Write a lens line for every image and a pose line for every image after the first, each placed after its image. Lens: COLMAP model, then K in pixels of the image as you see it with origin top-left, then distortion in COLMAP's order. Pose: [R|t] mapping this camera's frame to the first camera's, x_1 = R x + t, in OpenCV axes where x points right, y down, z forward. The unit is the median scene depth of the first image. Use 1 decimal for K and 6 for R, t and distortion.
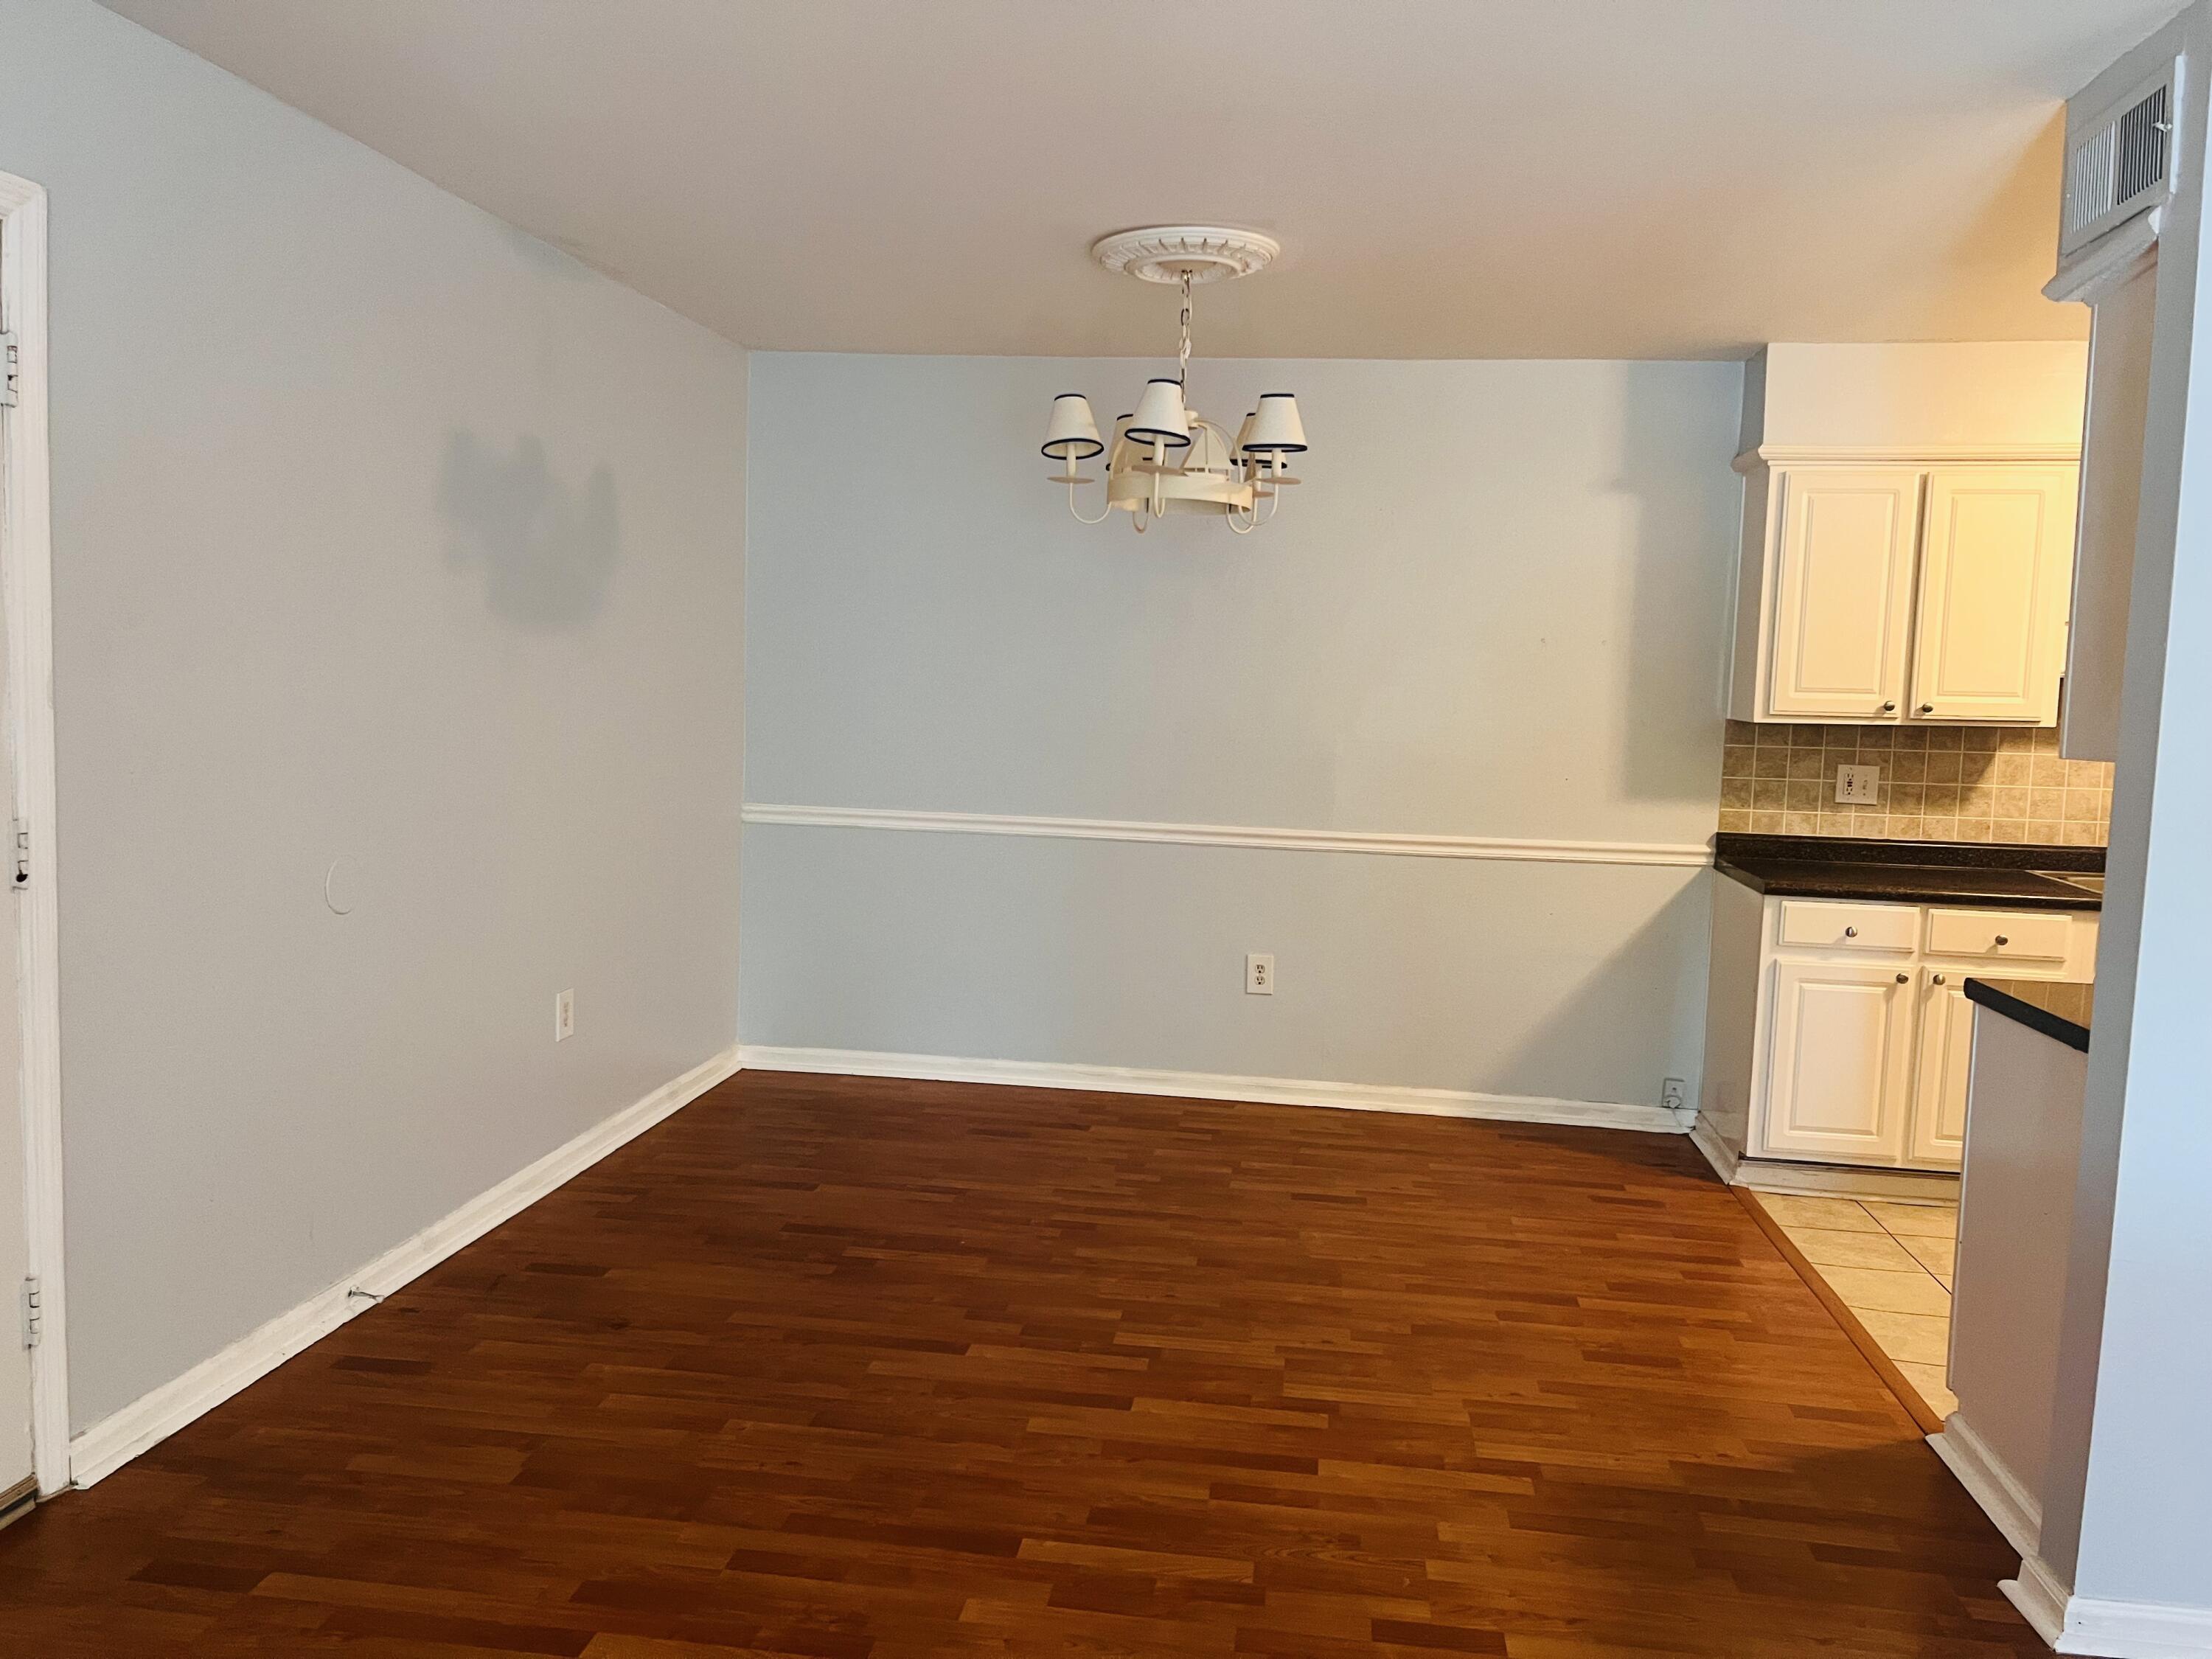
lens RADIAL K [[1663.7, 0, 1106.1], [0, 1663.7, 824.4], [0, 0, 1]] dist [0.046241, -0.023460]
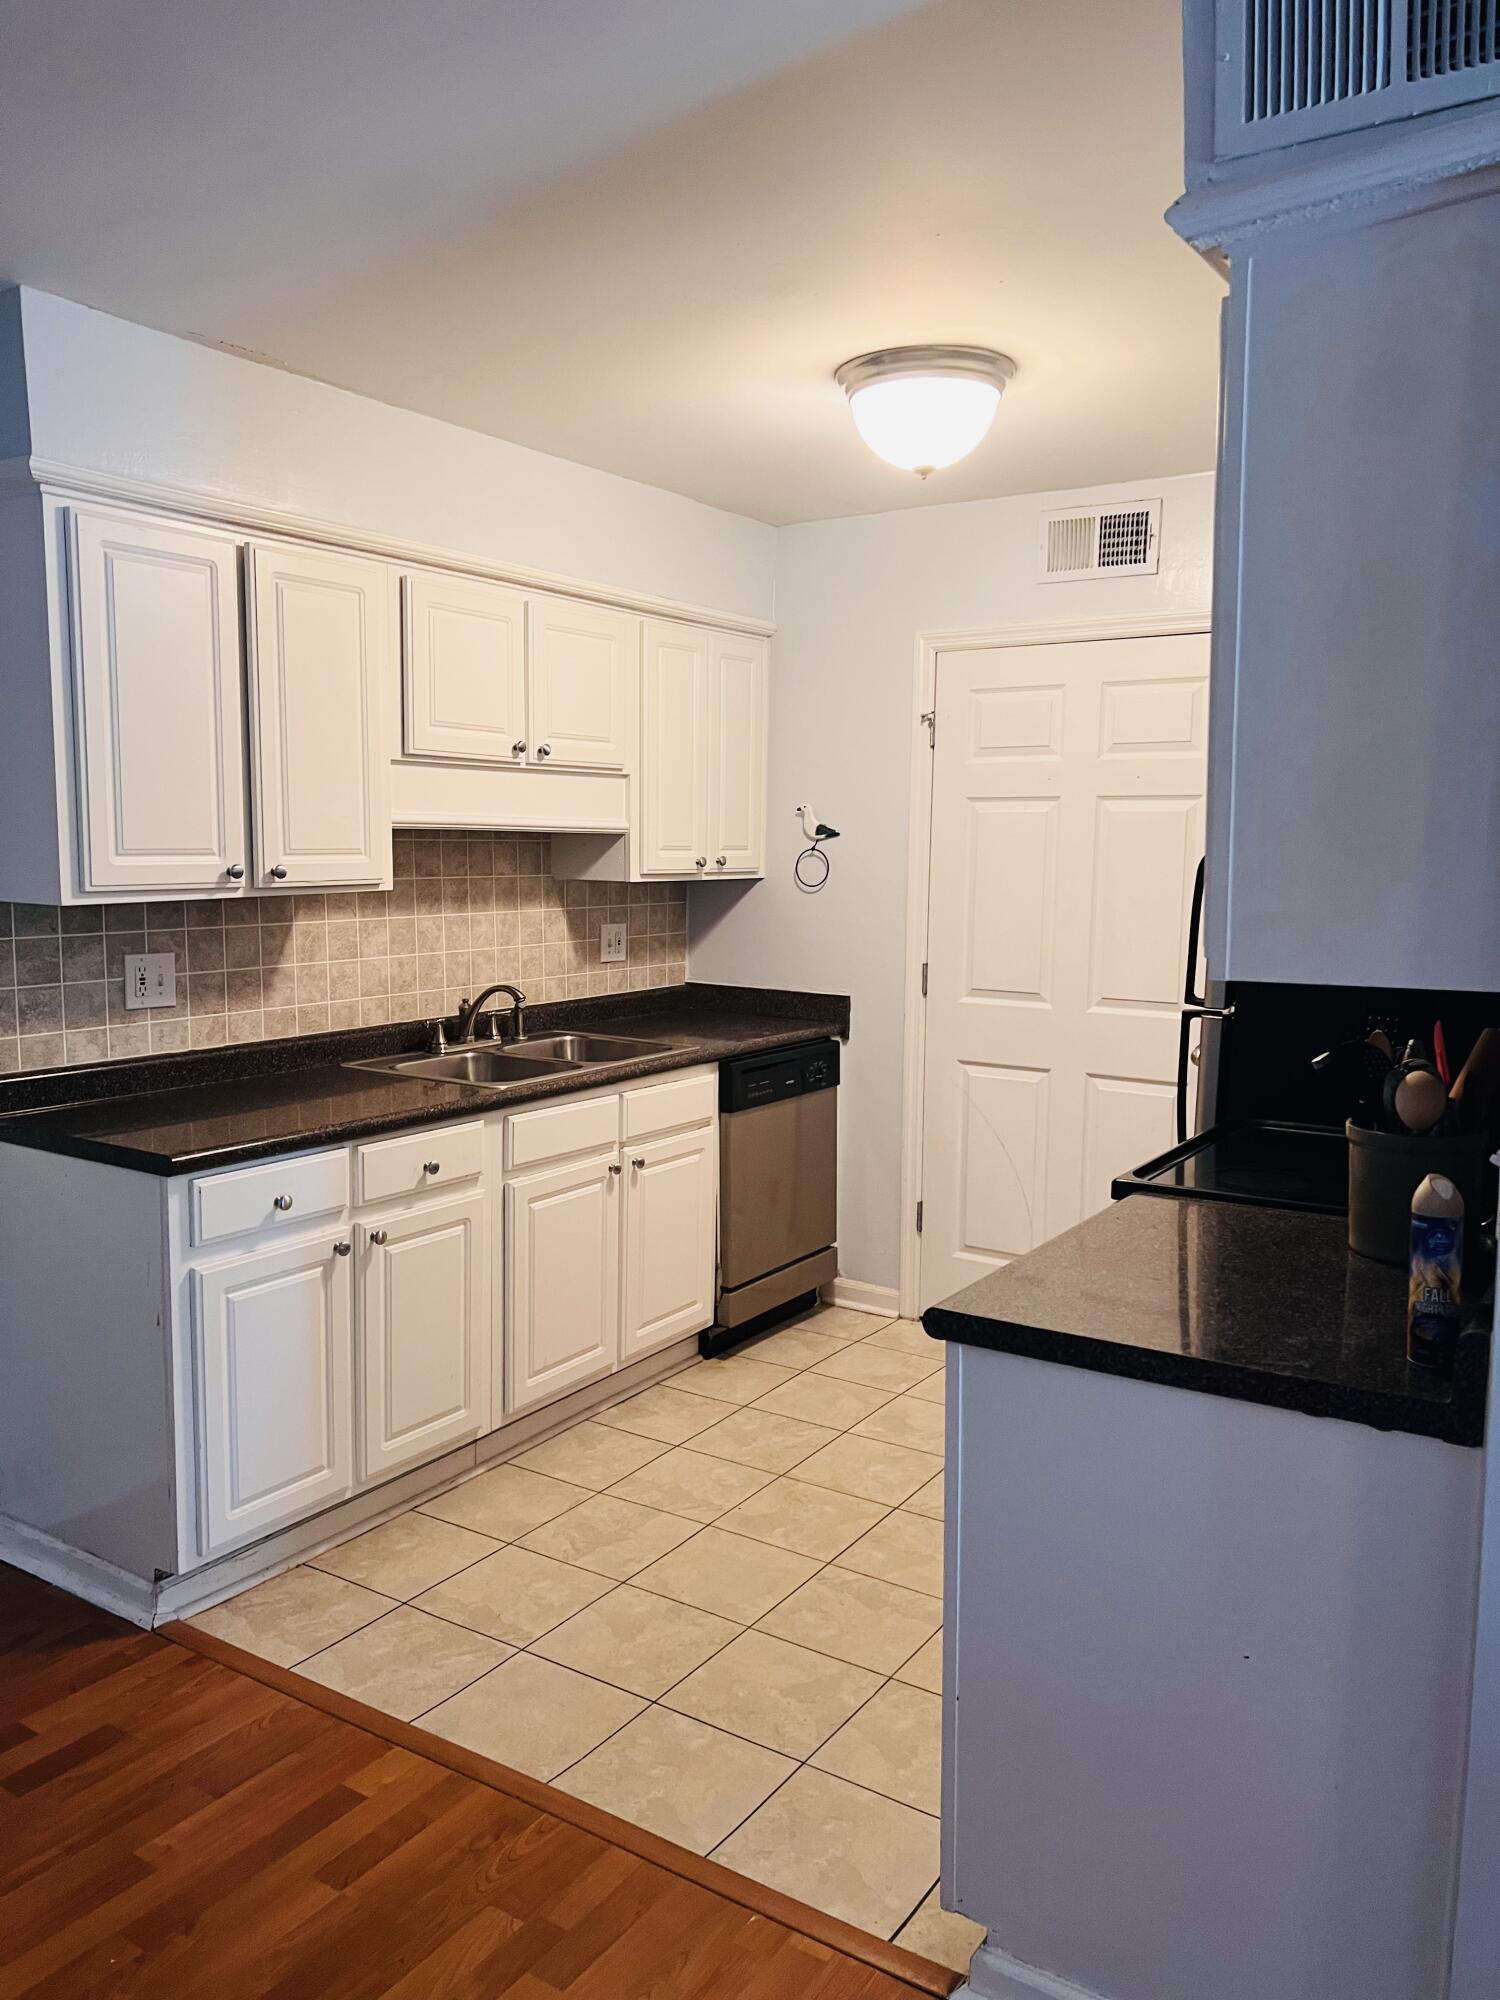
lens RADIAL K [[1504.2, 0, 751.2], [0, 1504.2, 1012.2], [0, 0, 1]] dist [0.046241, -0.023460]
pose [[0.430592, -0.129330, 0.893233, -0.019975], [0.084491, 0.991110, 0.102772, -0.058678], [-0.898583, 0.031218, 0.437691, 0.521120]]
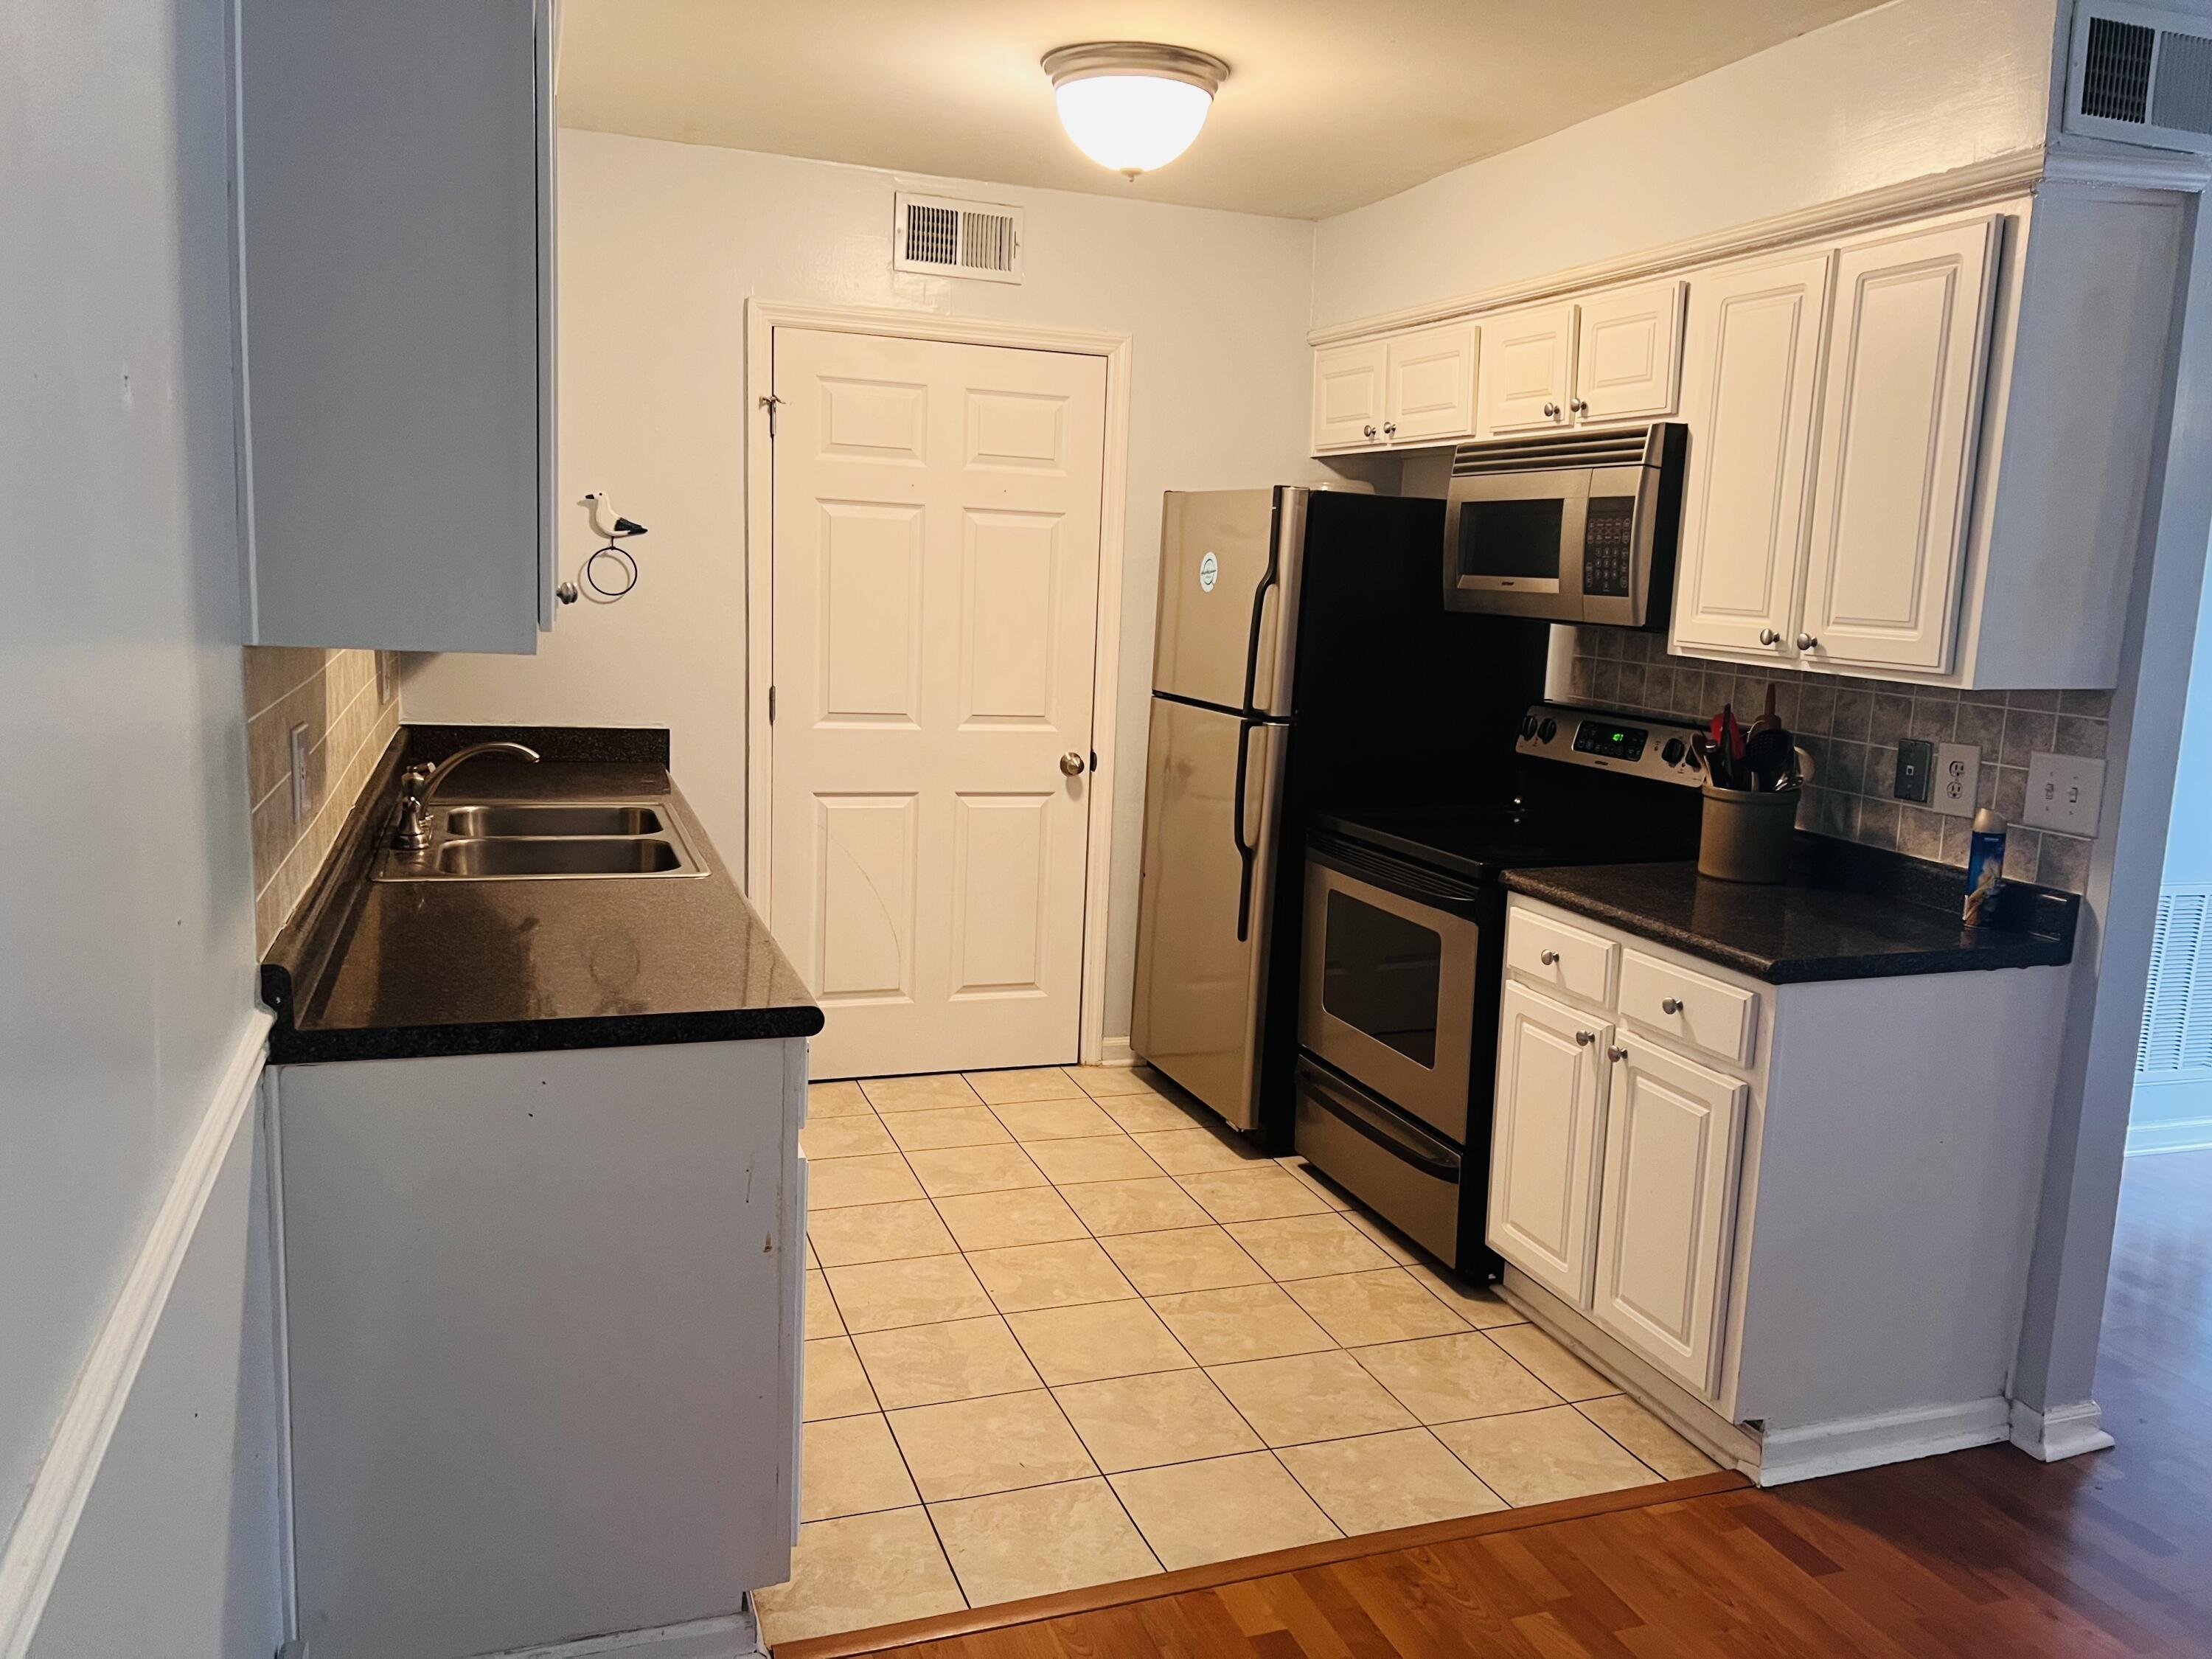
lens RADIAL K [[1663.7, 0, 1114.9], [0, 1663.7, 841.3], [0, 0, 1]] dist [0.046241, -0.023460]
pose [[-0.472324, -0.194430, 0.859713, -0.022461], [0.018105, 0.973022, 0.230002, -0.105603], [-0.881239, 0.124201, -0.456062, 1.076291]]
